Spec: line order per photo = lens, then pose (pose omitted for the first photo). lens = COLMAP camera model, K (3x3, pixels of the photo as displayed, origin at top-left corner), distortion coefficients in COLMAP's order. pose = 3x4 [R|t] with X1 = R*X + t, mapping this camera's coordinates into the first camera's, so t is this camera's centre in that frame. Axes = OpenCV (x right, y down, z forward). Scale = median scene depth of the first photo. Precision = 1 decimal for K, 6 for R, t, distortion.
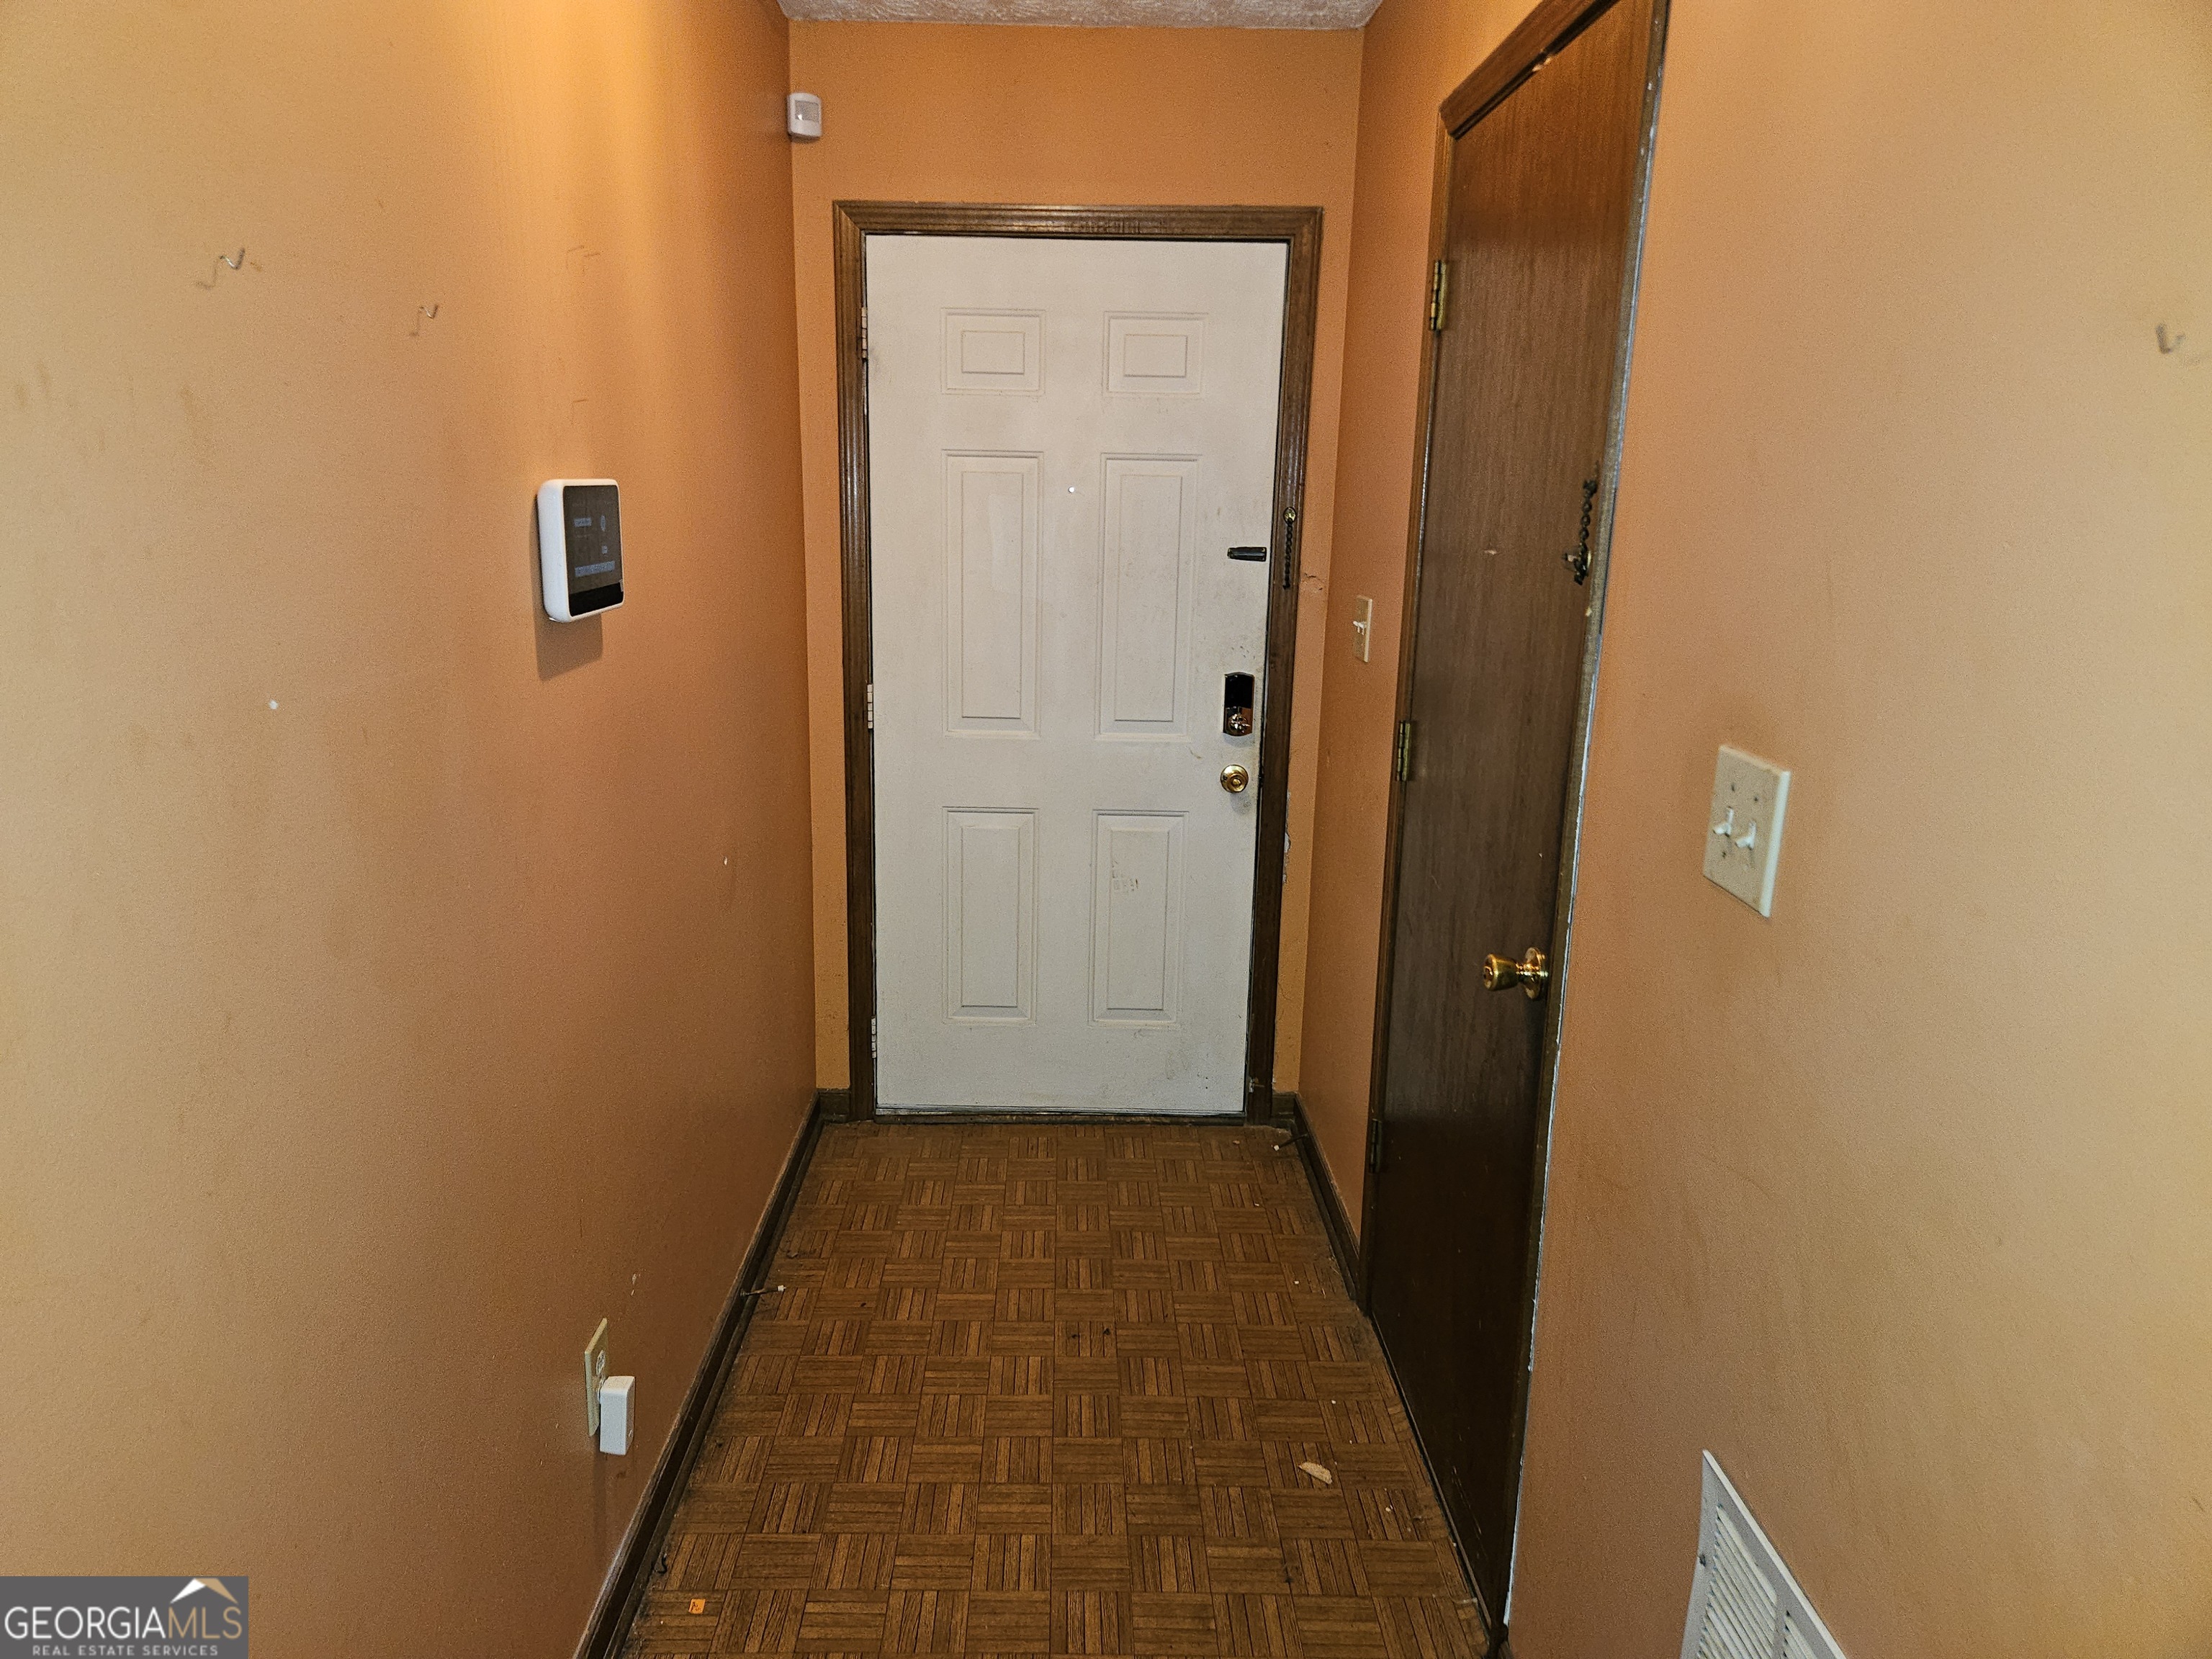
lens RADIAL K [[1473.5, 0, 1076.0], [0, 1473.5, 837.1], [0, 0, 1]] dist [0.072305, -0.056130]
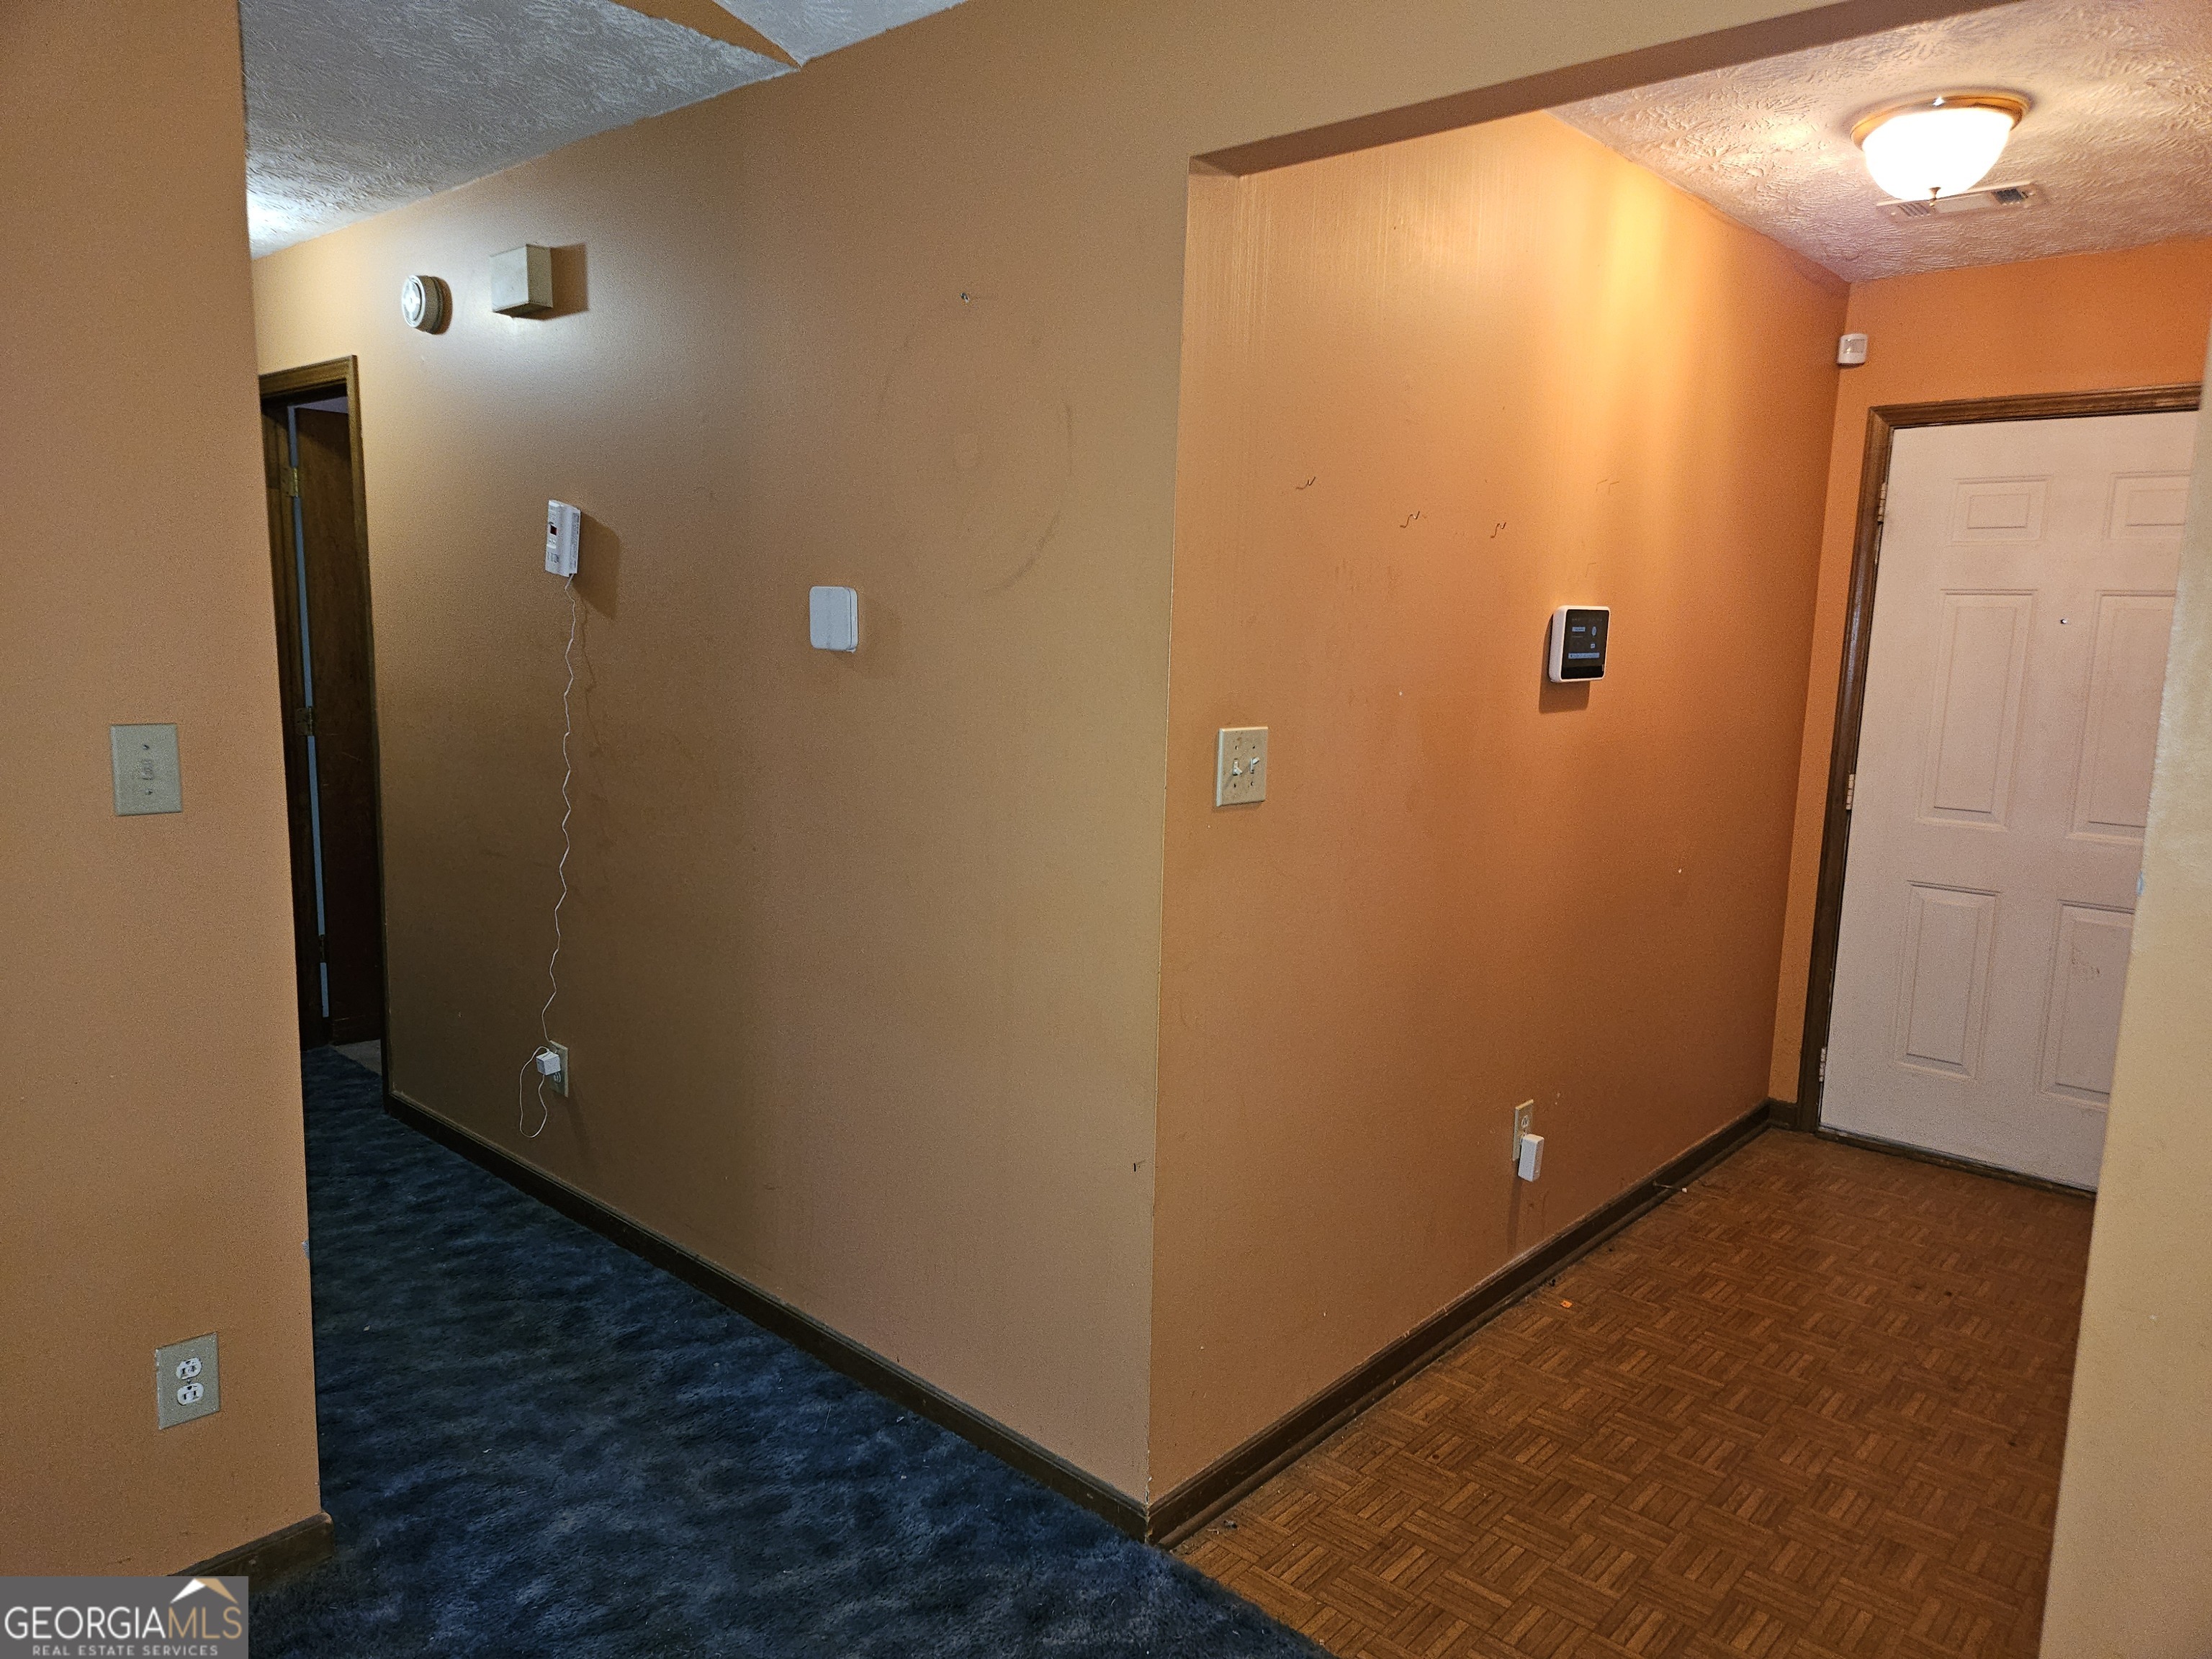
lens RADIAL K [[1473.5, 0, 1094.3], [0, 1473.5, 833.5], [0, 0, 1]] dist [0.072305, -0.056130]
pose [[0.739177, 0.098786, -0.666228, 0.248851], [-0.167601, 0.985047, -0.039893, 0.110015], [0.652325, 0.141148, 0.744681, -0.374354]]
